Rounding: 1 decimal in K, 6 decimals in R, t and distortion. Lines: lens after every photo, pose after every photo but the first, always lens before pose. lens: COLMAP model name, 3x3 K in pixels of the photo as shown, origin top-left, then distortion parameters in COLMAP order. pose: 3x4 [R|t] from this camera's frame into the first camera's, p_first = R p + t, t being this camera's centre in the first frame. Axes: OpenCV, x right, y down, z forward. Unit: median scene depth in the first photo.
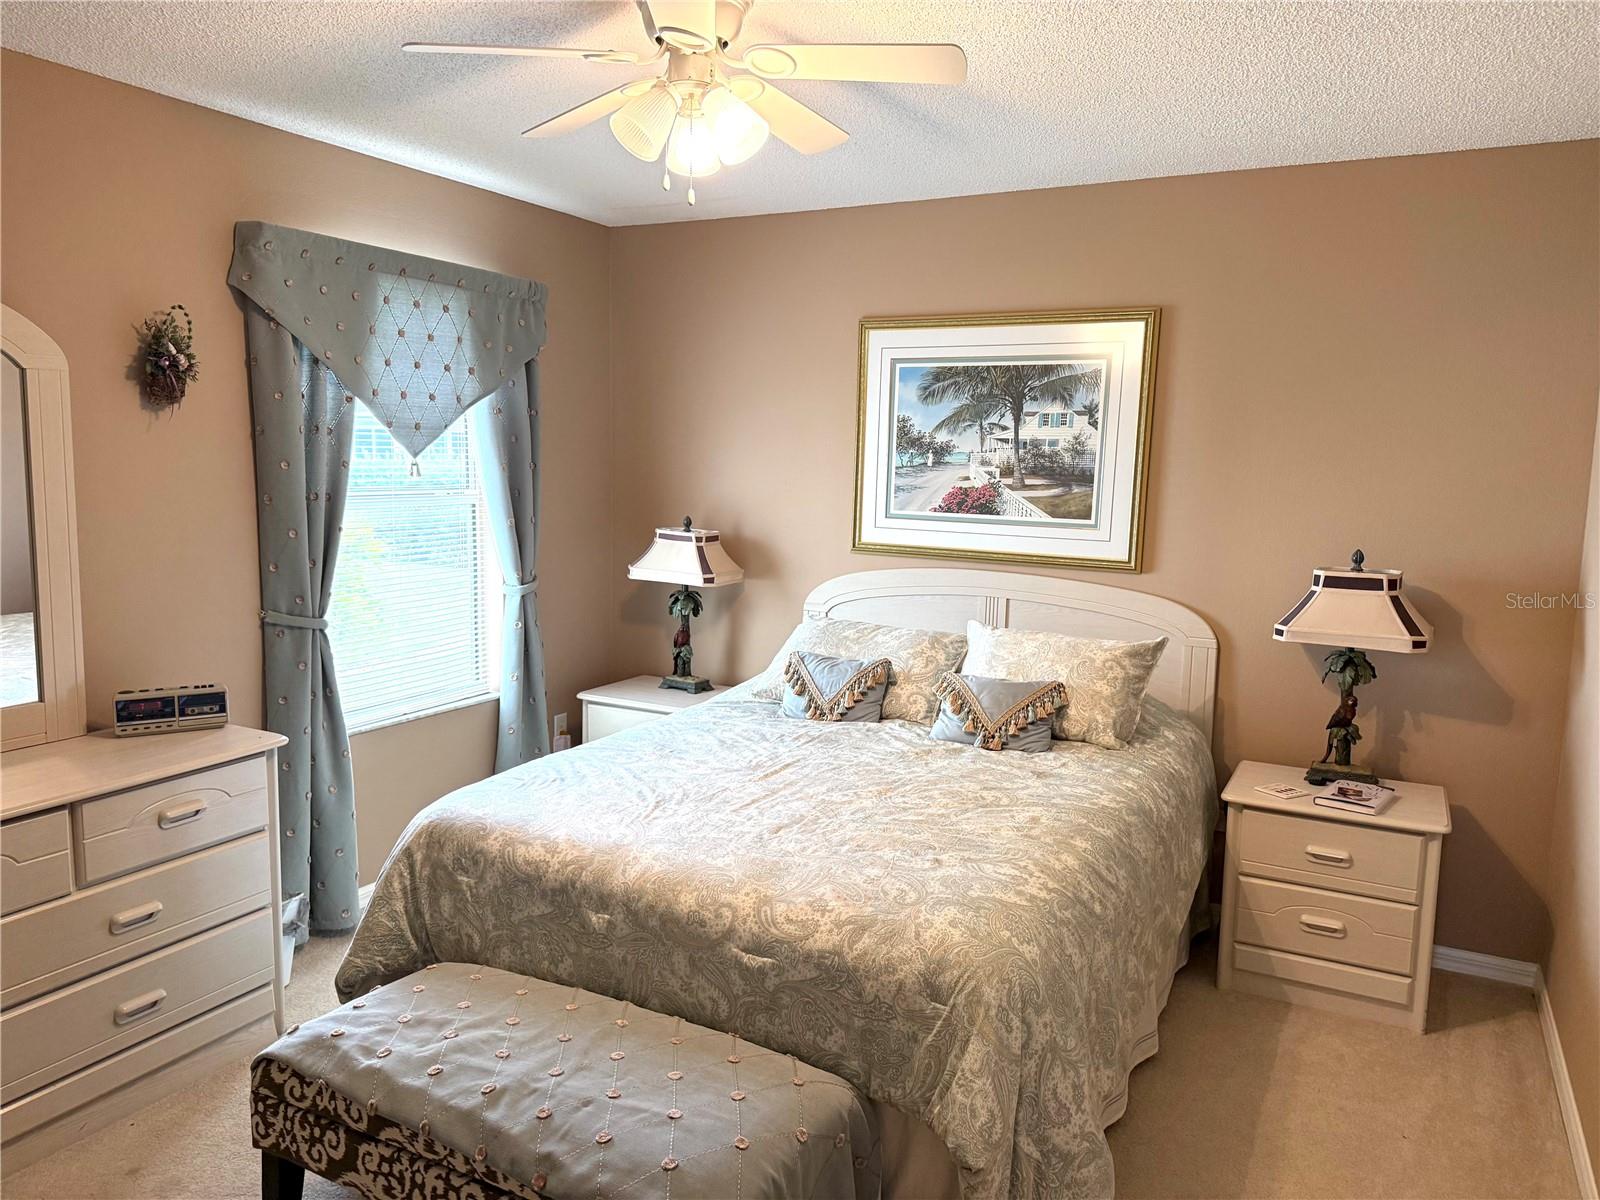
lens RADIAL K [[1119.3, 0, 797.7], [0, 1119.3, 608.0], [0, 0, 1]] dist [0.067452, -0.089182]
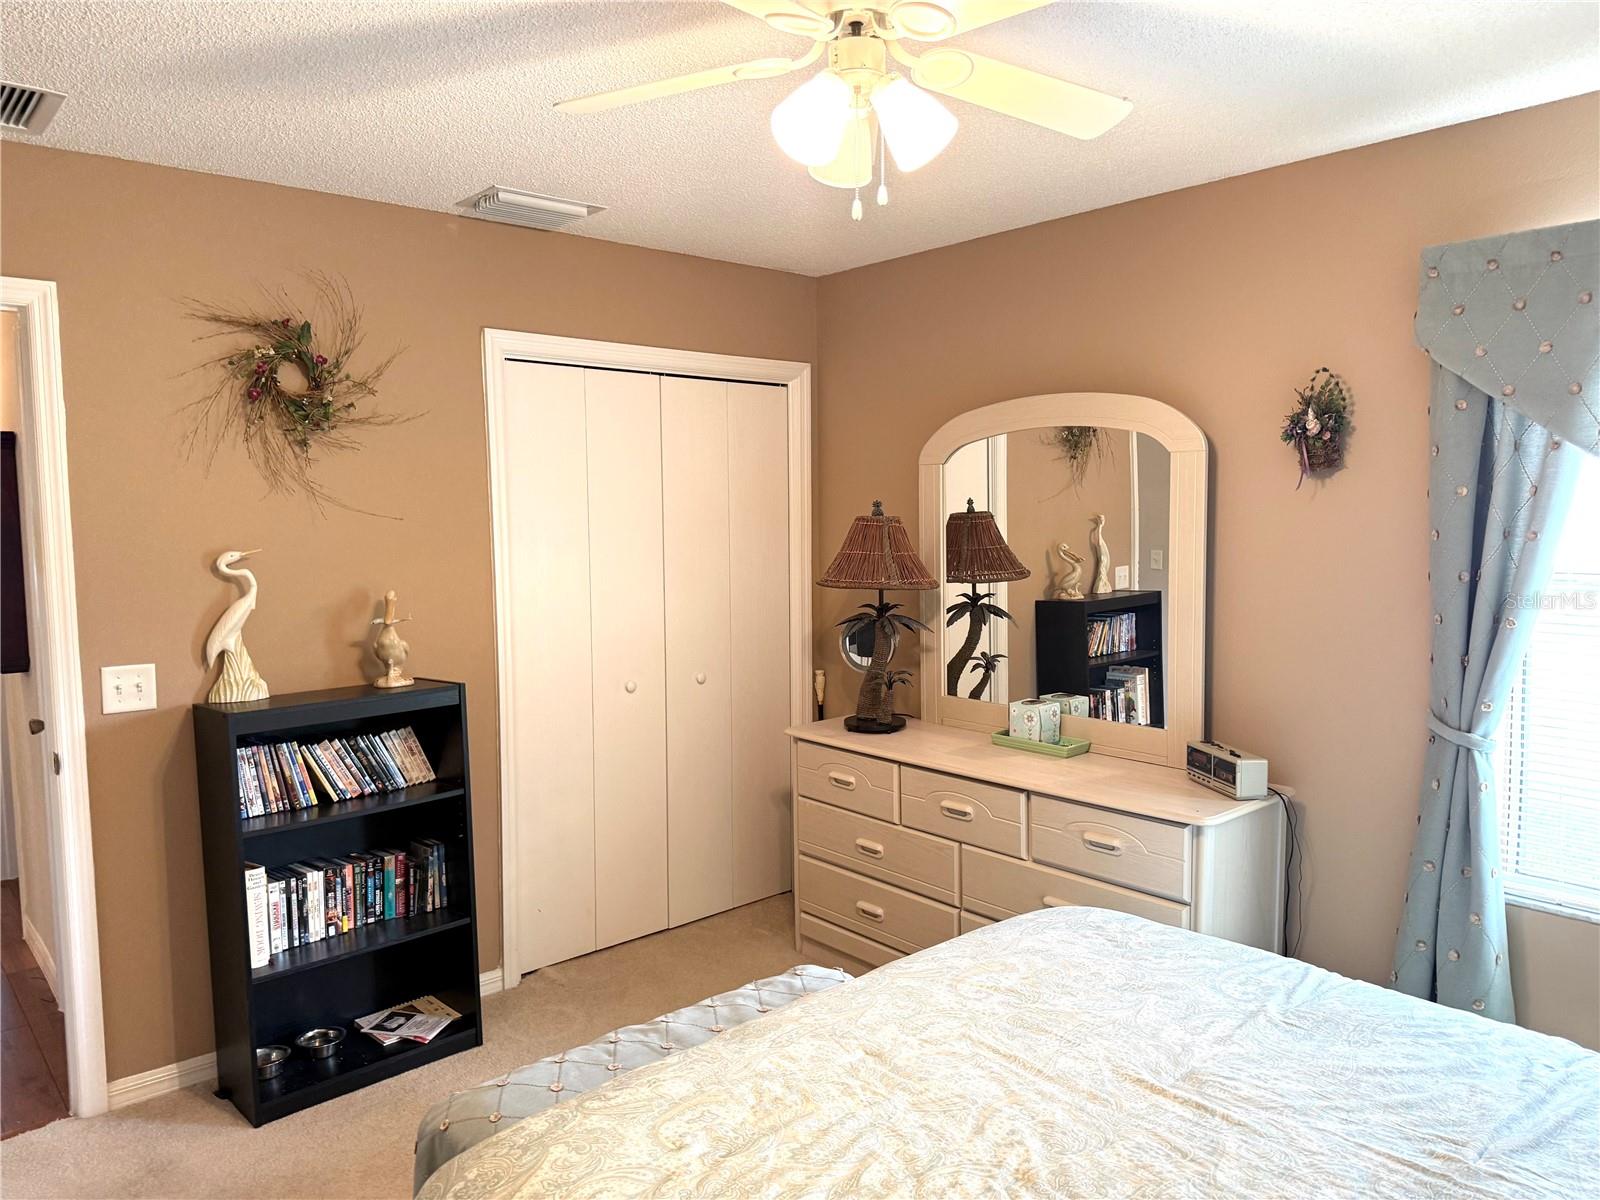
lens RADIAL K [[1124.5, 0, 794.0], [0, 1124.5, 619.0], [0, 0, 1]] dist [0.000932, -0.001579]
pose [[-0.348890, 0.082078, -0.933562, 0.549283], [-0.123762, 0.983397, 0.132712, -0.136360], [0.928956, 0.161842, -0.332940, 0.989398]]
